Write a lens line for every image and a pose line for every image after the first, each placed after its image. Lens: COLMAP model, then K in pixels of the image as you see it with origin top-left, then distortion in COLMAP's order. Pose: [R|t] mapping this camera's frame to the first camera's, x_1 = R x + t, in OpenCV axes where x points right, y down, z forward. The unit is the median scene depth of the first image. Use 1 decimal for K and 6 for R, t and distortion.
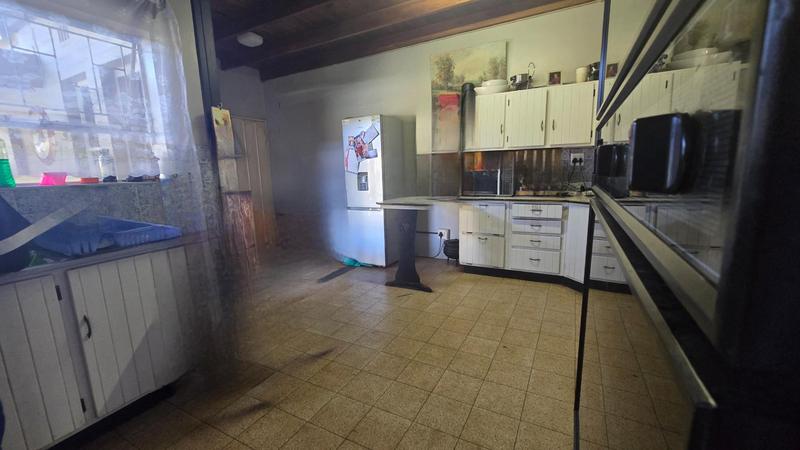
lens RADIAL K [[327.4, 0, 402.2], [0, 327.4, 225.7], [0, 0, 1]] dist [-0.003407, 0.001005]
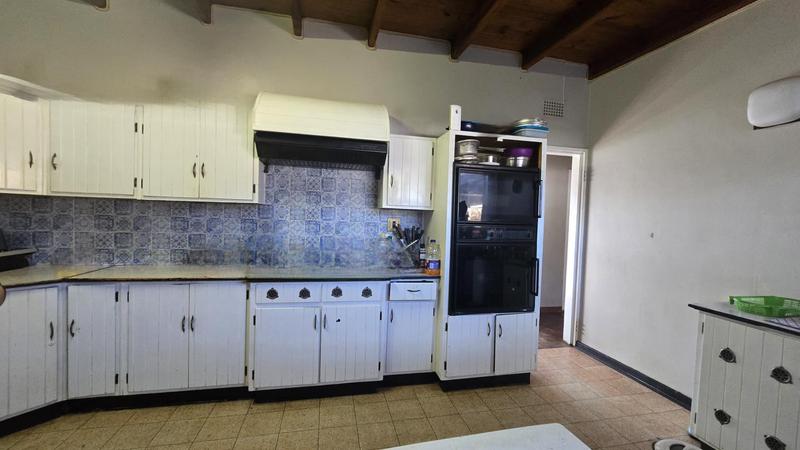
lens RADIAL K [[327.4, 0, 400.4], [0, 327.4, 226.6], [0, 0, 1]] dist [-0.003407, 0.001005]
pose [[-0.647222, -0.019994, 0.762039, -0.346947], [0.114168, 0.985839, 0.122832, -0.155051], [-0.753704, 0.166500, -0.635774, 0.743597]]
